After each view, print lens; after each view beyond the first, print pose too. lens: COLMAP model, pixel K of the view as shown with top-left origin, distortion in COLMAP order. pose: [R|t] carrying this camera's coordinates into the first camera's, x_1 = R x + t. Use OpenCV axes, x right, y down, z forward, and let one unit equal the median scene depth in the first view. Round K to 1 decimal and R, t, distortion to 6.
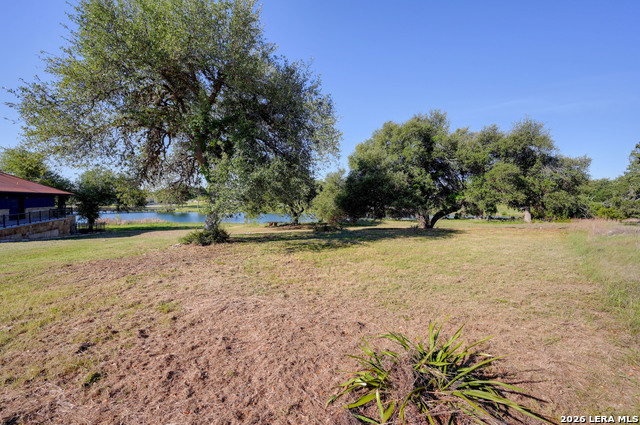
lens RADIAL K [[252.5, 0, 319.4], [0, 252.5, 211.2], [0, 0, 1]] dist [0.000389, 0.000818]
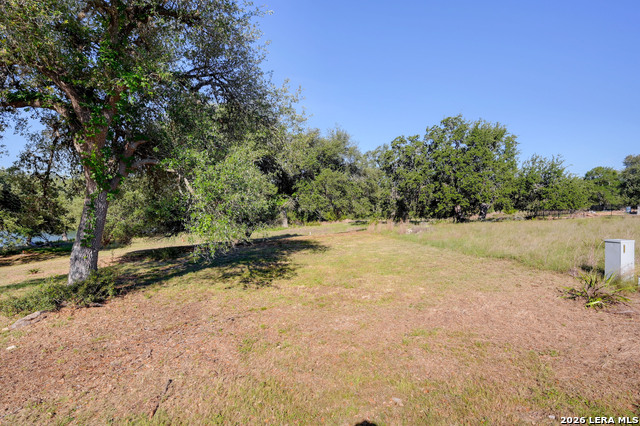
lens RADIAL K [[376.2, 0, 317.5], [0, 376.2, 213.6], [0, 0, 1]] dist [0.006365, 0.001380]
pose [[0.640589, -0.028820, 0.767343, -0.435753], [0.041072, 0.999151, 0.003239, -0.020875], [-0.766785, 0.029442, 0.641229, 0.082016]]
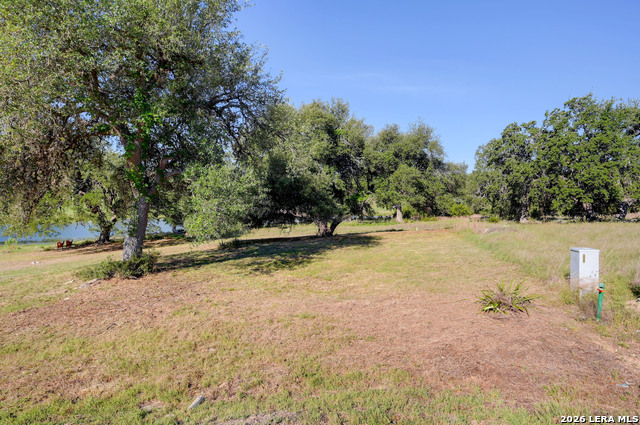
lens RADIAL K [[391.7, 0, 322.5], [0, 391.7, 211.8], [0, 0, 1]] dist [0.002688, 0.001149]
pose [[0.859685, -0.027590, 0.510079, -0.324773], [0.029224, 0.999561, 0.004812, -0.025097], [-0.509988, 0.010770, 0.860114, -0.142726]]
